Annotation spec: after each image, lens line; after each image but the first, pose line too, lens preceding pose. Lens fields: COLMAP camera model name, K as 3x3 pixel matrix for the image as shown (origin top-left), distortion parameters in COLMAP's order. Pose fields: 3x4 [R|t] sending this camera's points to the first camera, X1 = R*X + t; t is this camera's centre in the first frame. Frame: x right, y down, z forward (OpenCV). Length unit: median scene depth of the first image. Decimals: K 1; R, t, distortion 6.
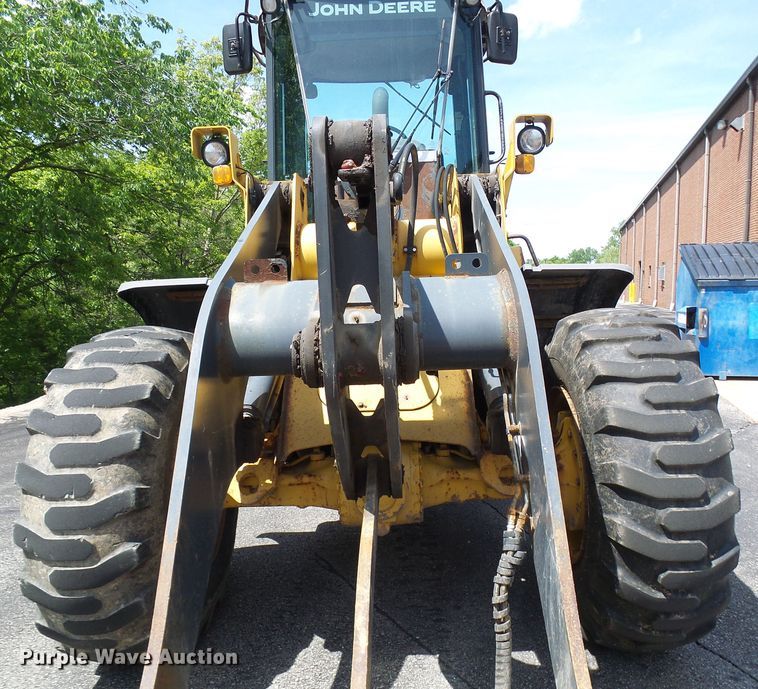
lens RADIAL K [[564.0, 0, 379.7], [0, 564.0, 330.4], [0, 0, 1]] dist [-0.005776, -0.001543]
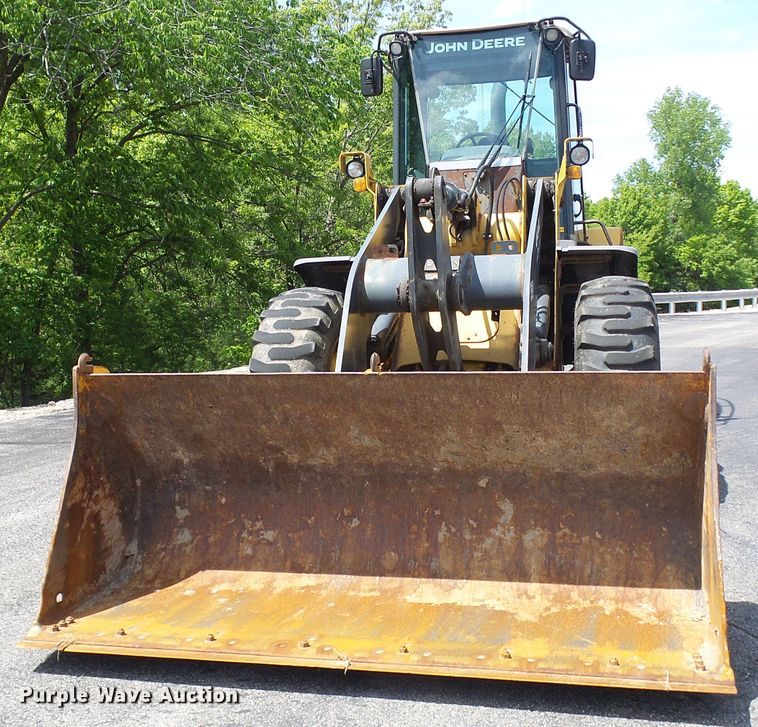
lens RADIAL K [[1166.6, 0, 379.0], [0, 1166.6, 363.5], [0, 0, 1]] dist [-0.009174, 0.036605]
pose [[0.973274, 0.017574, -0.228974, 0.548466], [-0.018381, 0.999830, -0.001390, 0.219118], [0.228911, 0.005561, 0.973432, -2.257236]]
